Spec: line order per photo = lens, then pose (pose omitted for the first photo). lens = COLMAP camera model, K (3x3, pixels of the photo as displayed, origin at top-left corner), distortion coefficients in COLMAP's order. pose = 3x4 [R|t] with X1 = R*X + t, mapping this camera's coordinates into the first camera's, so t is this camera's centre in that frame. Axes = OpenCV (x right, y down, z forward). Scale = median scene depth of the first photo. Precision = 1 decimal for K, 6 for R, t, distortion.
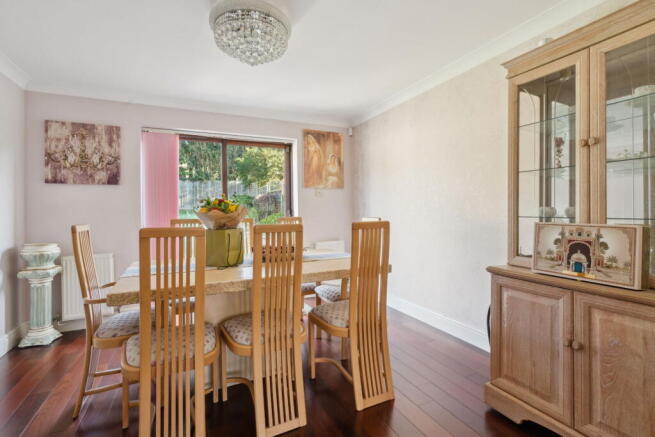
lens RADIAL K [[305.1, 0, 326.0], [0, 305.1, 211.1], [0, 0, 1]] dist [-0.009789, 0.000152]
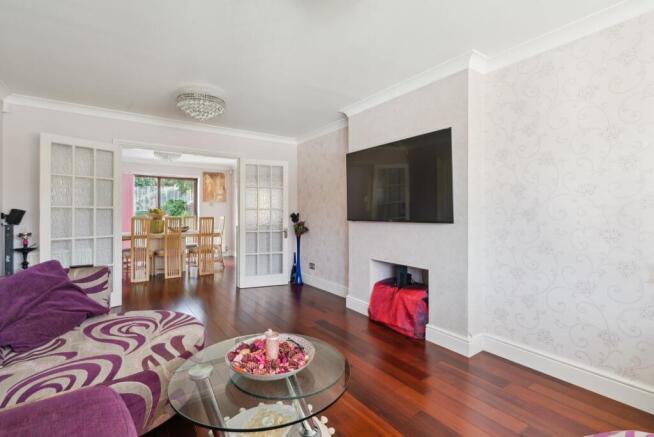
lens RADIAL K [[304.6, 0, 325.5], [0, 304.6, 211.1], [0, 0, 1]] dist [-0.009789, 0.000152]
pose [[0.986294, 0.013715, 0.164429, 0.370444], [-0.011686, 0.999843, -0.013299, 0.000145], [-0.164585, 0.011195, 0.986299, -1.010767]]
